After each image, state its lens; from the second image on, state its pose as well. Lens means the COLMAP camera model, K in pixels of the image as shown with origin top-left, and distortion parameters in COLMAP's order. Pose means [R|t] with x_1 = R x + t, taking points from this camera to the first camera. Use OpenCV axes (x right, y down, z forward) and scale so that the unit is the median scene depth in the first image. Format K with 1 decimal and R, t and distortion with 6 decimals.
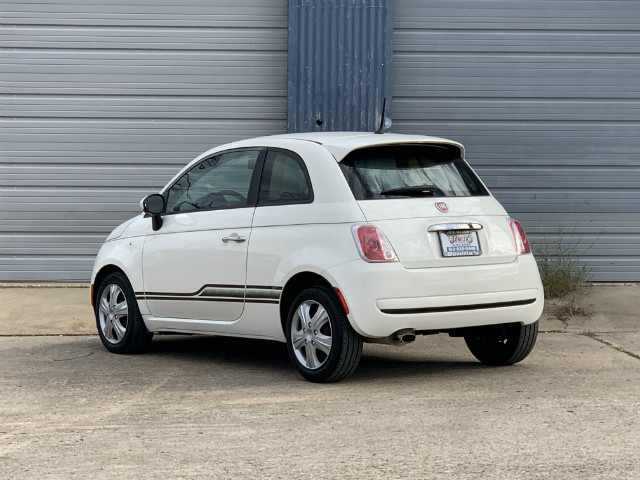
lens RADIAL K [[1950.4, 0, 317.4], [0, 1950.4, 241.0], [0, 0, 1]] dist [0.034701, 0.000000]
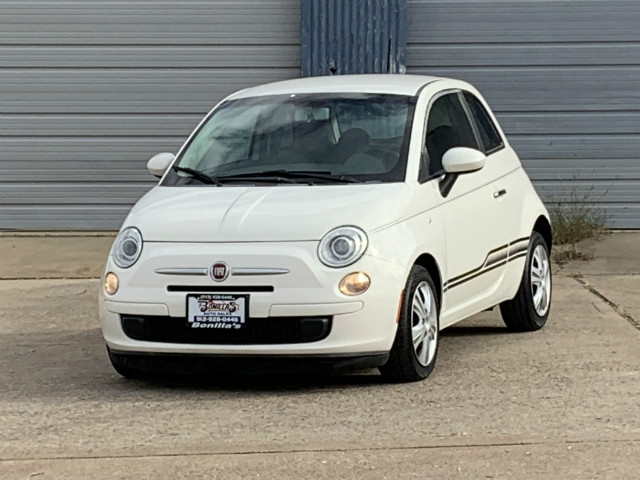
lens RADIAL K [[2392.4, 0, 300.5], [0, 2392.4, 247.4], [0, 0, 1]] dist [0.259545, 0.000000]
pose [[0.996123, -0.003845, -0.087888, 0.092218], [0.005152, 0.999879, 0.014656, 0.011865], [0.087821, -0.015052, 0.996023, -0.226182]]
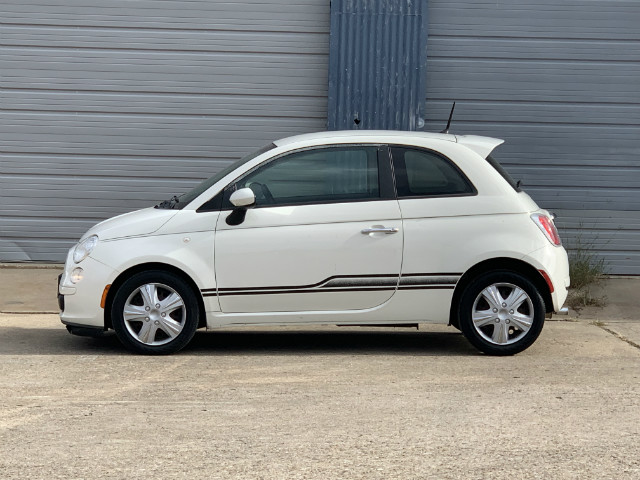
lens RADIAL K [[1759.5, 0, 327.8], [0, 1759.5, 240.6], [0, 0, 1]] dist [0.041622, 0.000000]
pose [[0.998957, 0.020120, -0.040994, 0.026086], [-0.019902, 0.999786, 0.005715, -0.000213], [0.041100, -0.004894, 0.999143, 0.028819]]
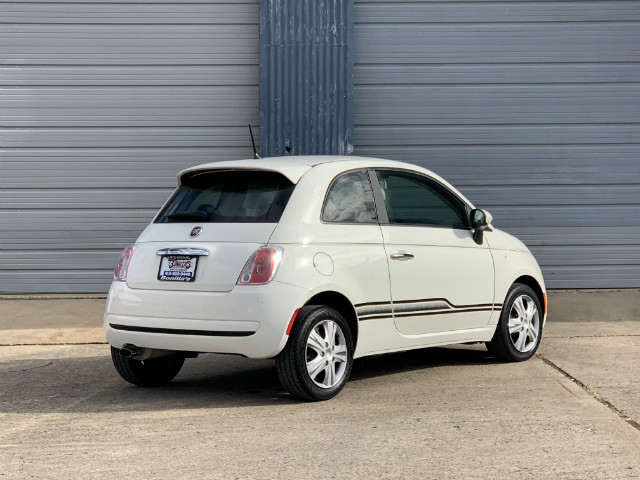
lens RADIAL K [[1555.9, 0, 324.3], [0, 1555.9, 238.7], [0, 0, 1]] dist [0.112390, 0.000000]
pose [[0.999058, -0.009906, -0.042260, 0.059042], [0.009717, 0.999942, -0.004677, -0.005018], [0.042304, 0.004262, 0.999096, 0.110830]]
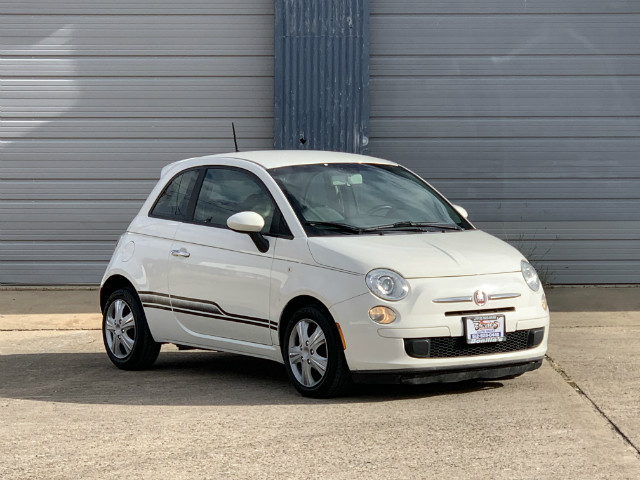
lens RADIAL K [[2038.1, 0, 320.0], [0, 2038.1, 239.3], [0, 0, 1]] dist [0.022284, 0.000000]
pose [[0.996818, -0.003761, -0.079616, 0.103158], [0.003137, 0.999963, -0.007957, 0.004422], [0.079643, 0.007682, 0.996794, -0.154315]]
